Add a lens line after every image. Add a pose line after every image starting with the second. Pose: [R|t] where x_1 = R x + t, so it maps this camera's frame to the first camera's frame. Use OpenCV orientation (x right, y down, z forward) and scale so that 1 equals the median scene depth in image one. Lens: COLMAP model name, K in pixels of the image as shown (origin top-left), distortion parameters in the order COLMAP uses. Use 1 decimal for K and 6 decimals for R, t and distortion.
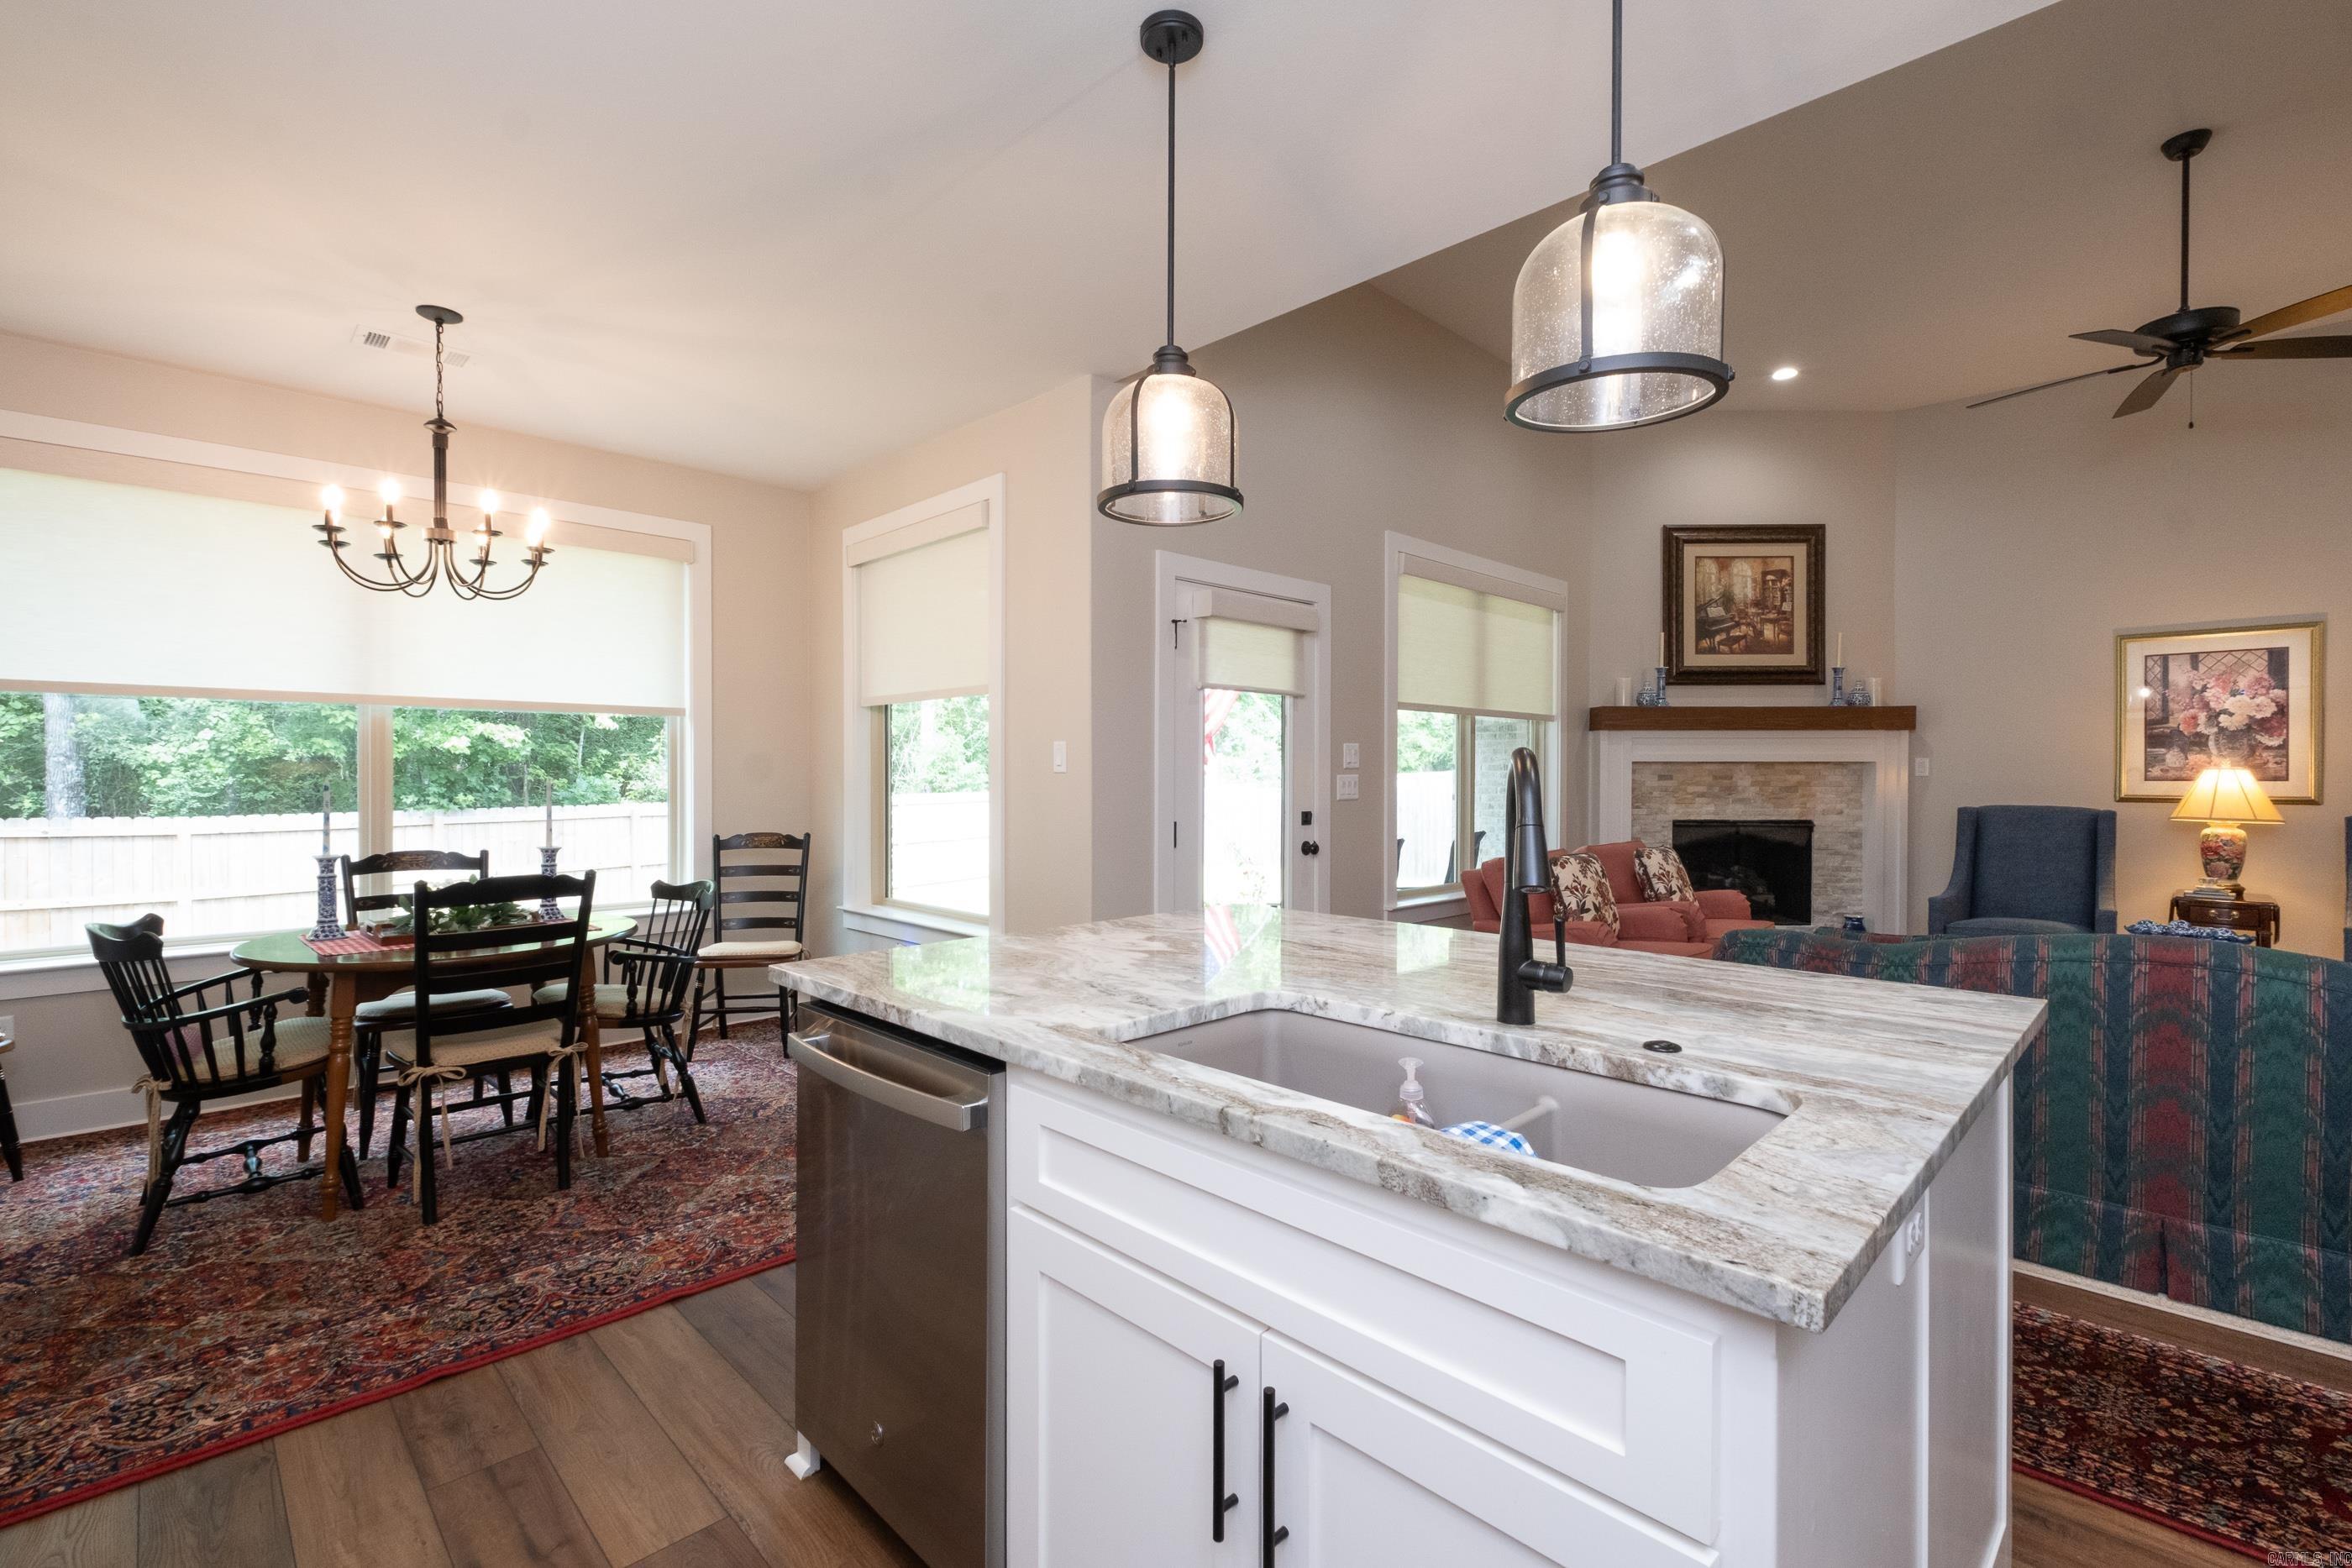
lens RADIAL K [[1027.9, 0, 1180.6], [0, 1027.9, 784.0], [0, 0, 1]] dist [0.000535, -0.000037]
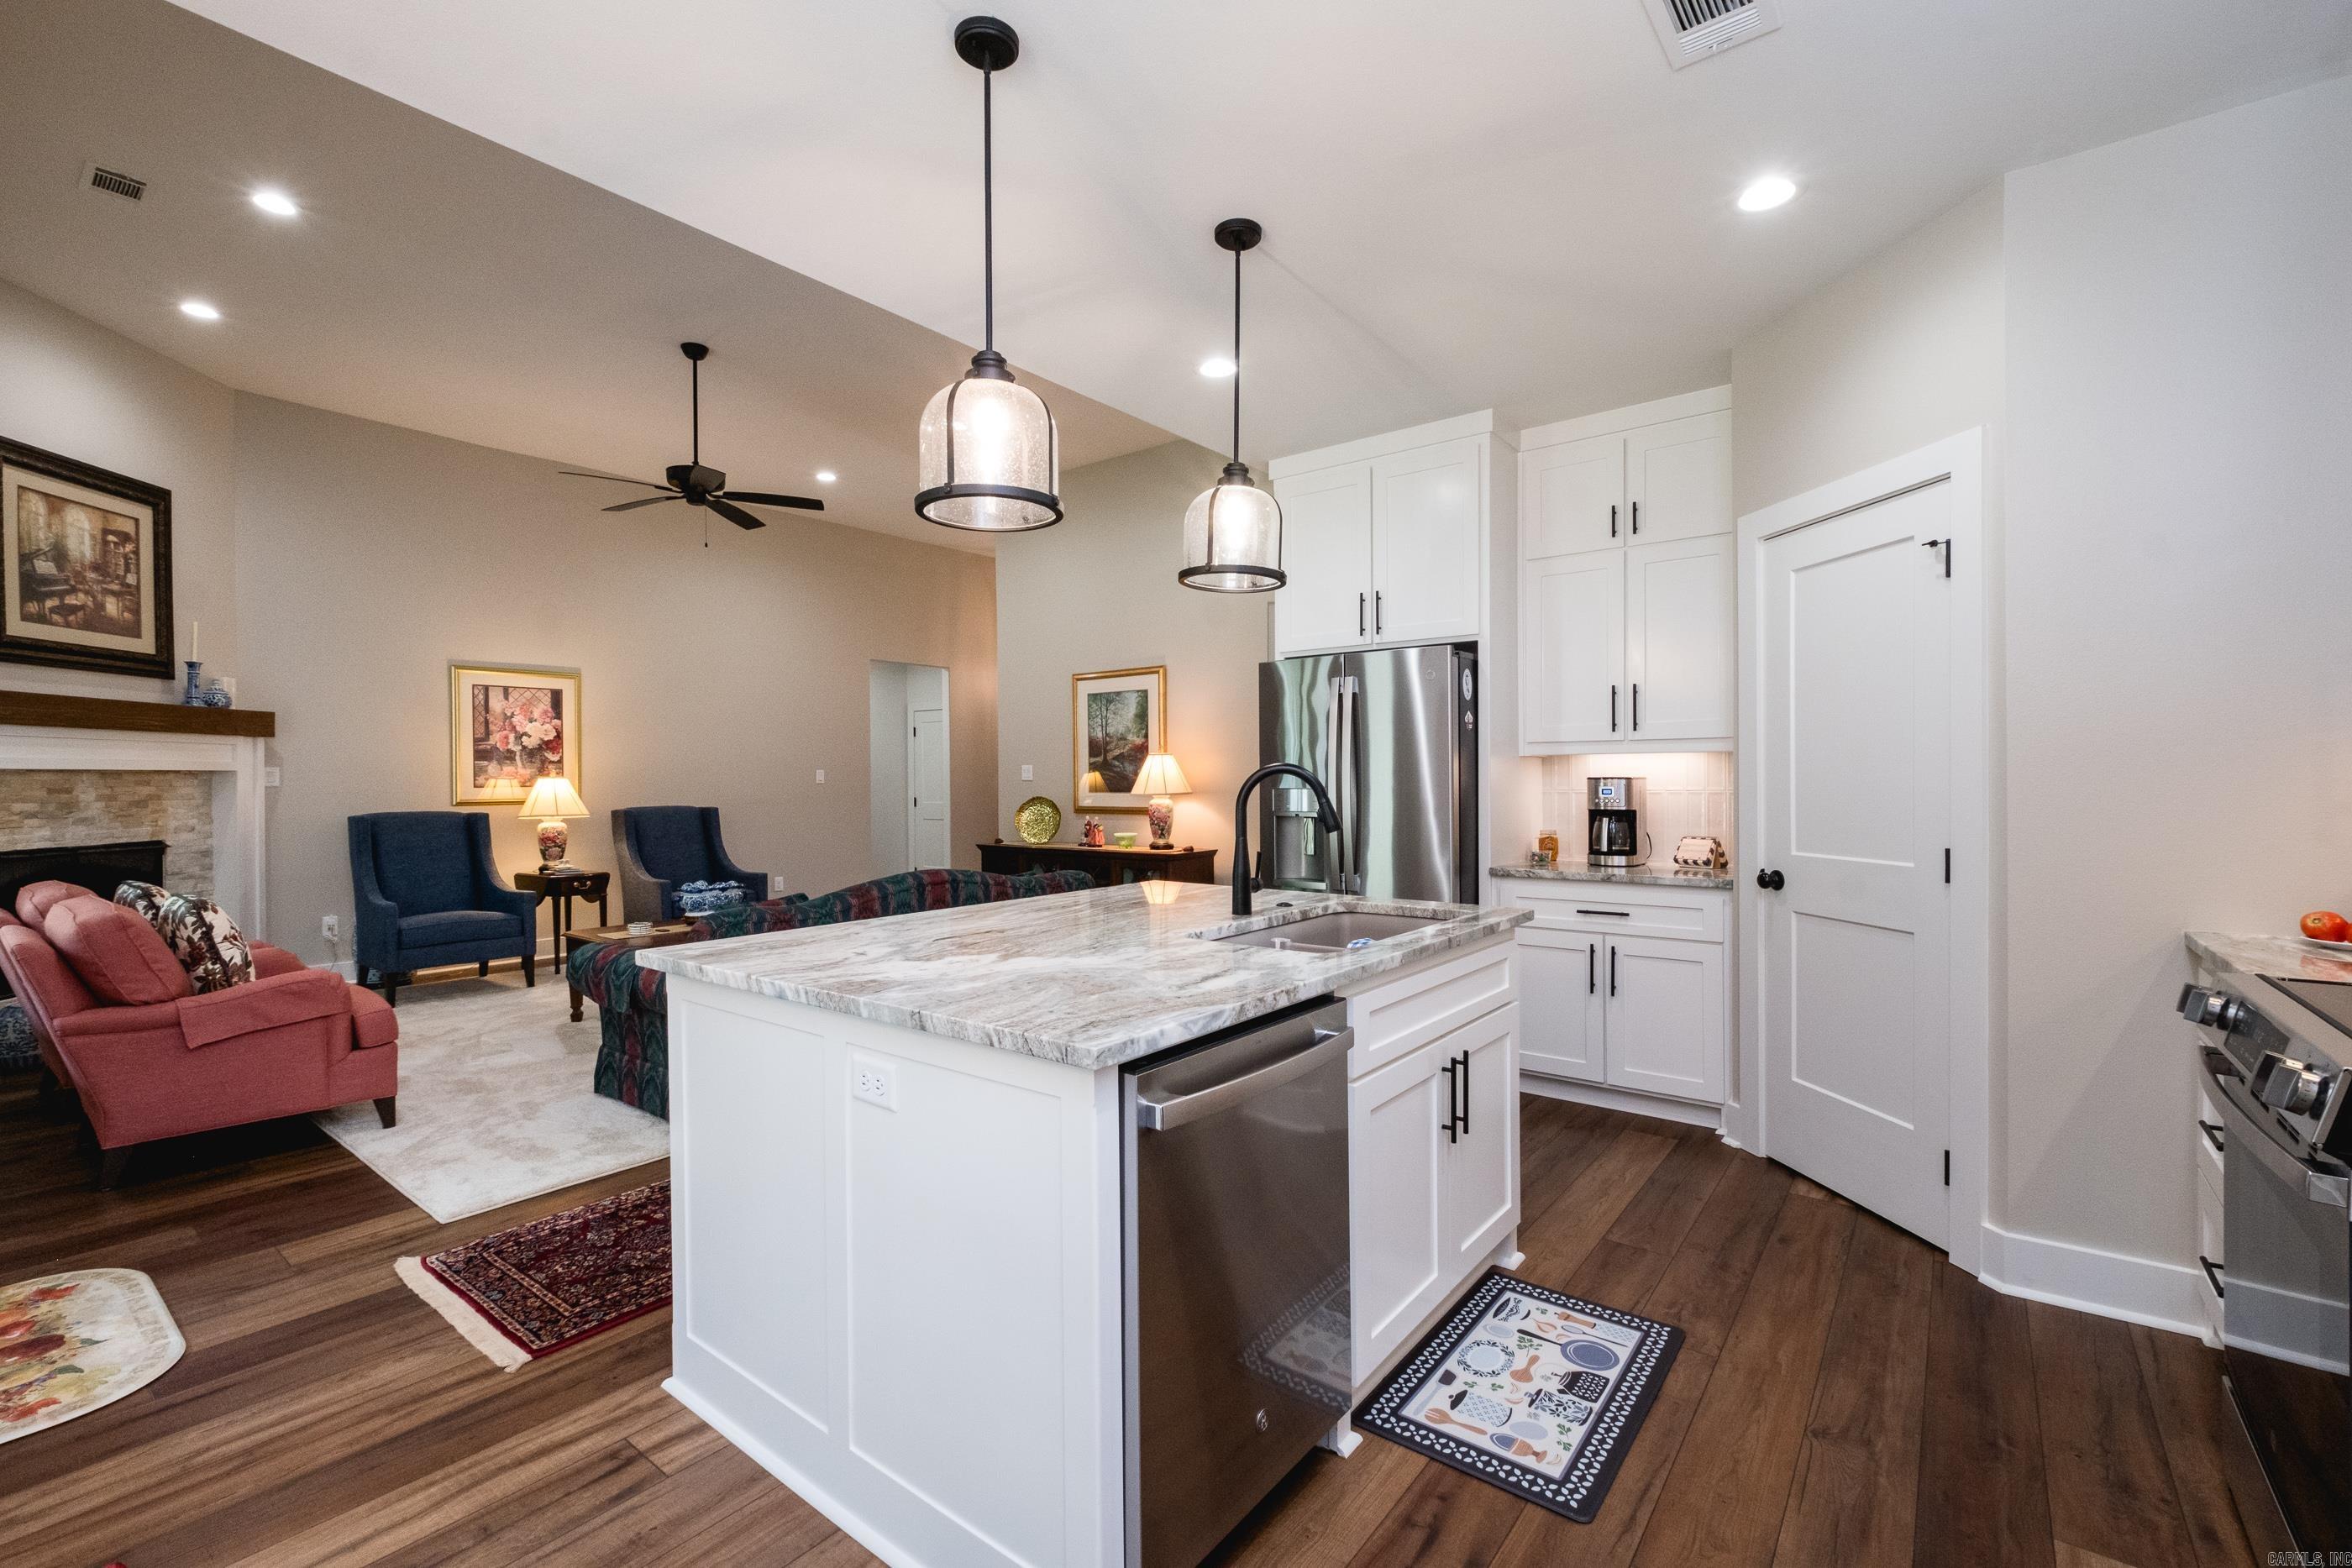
lens RADIAL K [[1002.9, 0, 1185.6], [0, 1002.9, 784.3], [0, 0, 1]] dist [0.001700, -0.004954]
pose [[-0.126040, -0.007502, 0.991997, -0.334176], [0.018136, 0.999787, 0.009865, -0.003730], [-0.991859, 0.019234, -0.125877, 0.312742]]
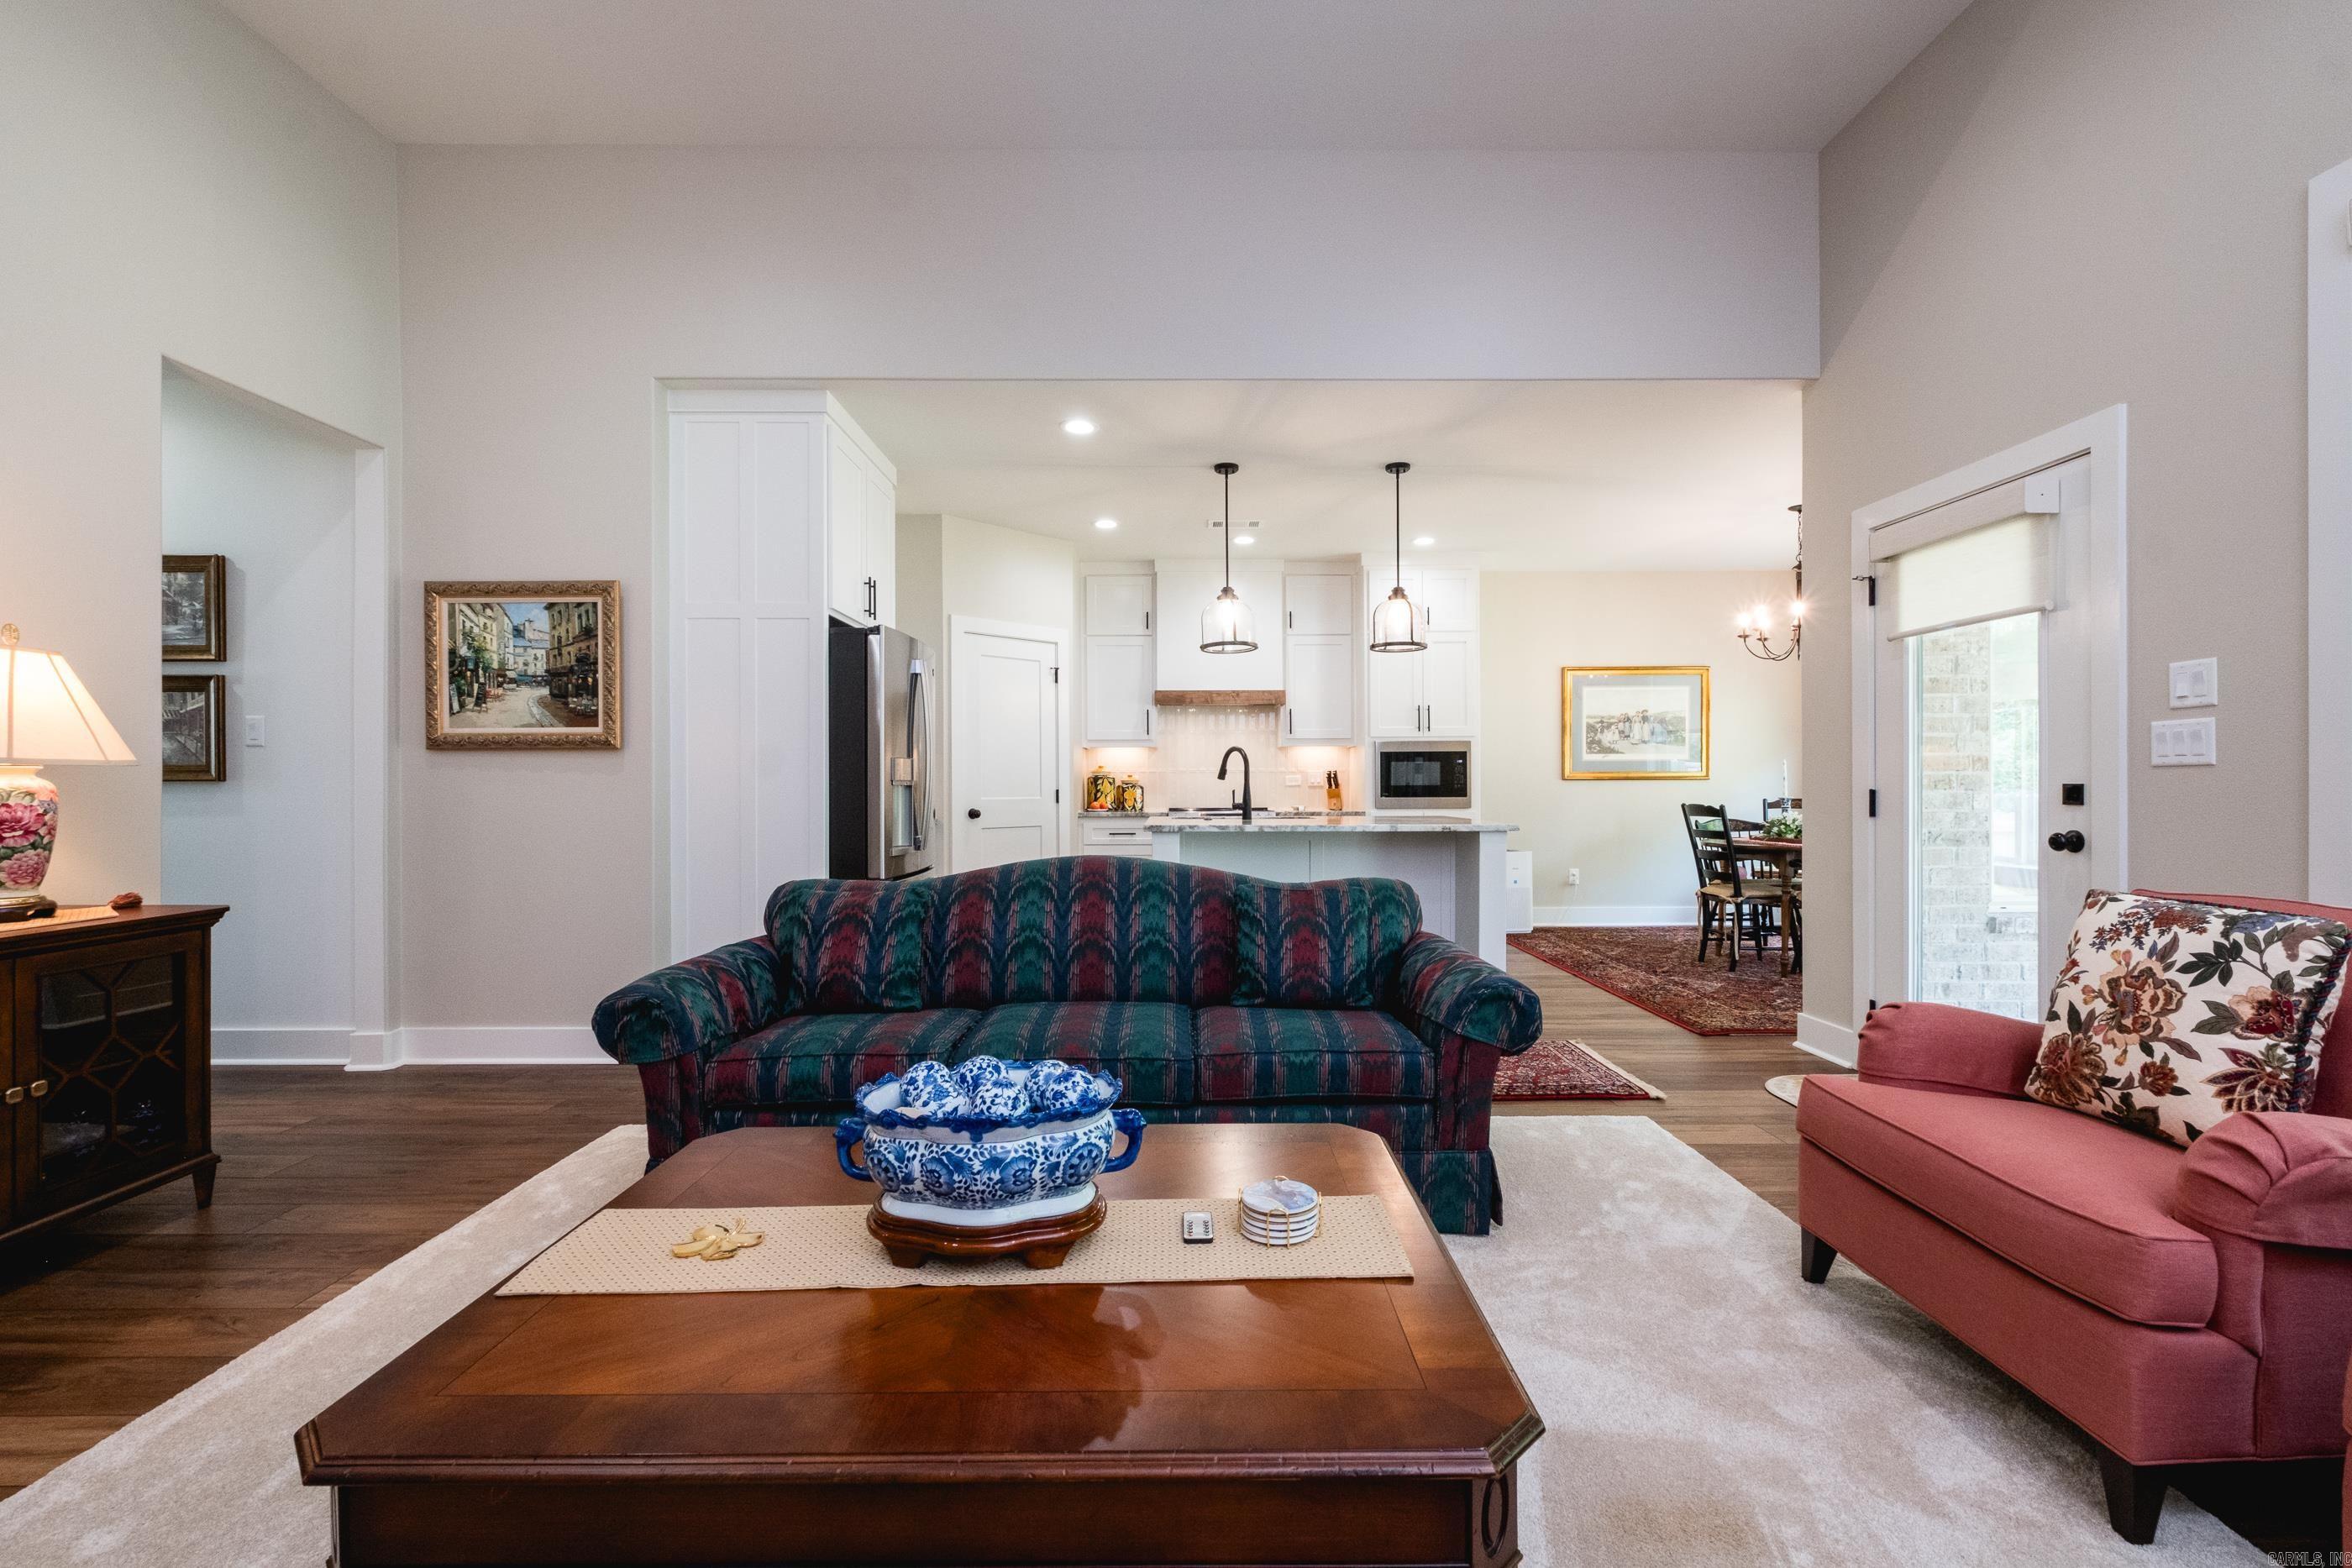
lens RADIAL K [[1027.9, 0, 1180.6], [0, 1027.9, 784.0], [0, 0, 1]] dist [0.000535, -0.000037]
pose [[-0.701749, -0.001183, -0.712423, 0.703700], [-0.006515, 0.999967, 0.004757, 0.019805], [0.712394, 0.007980, -0.701734, 0.764663]]
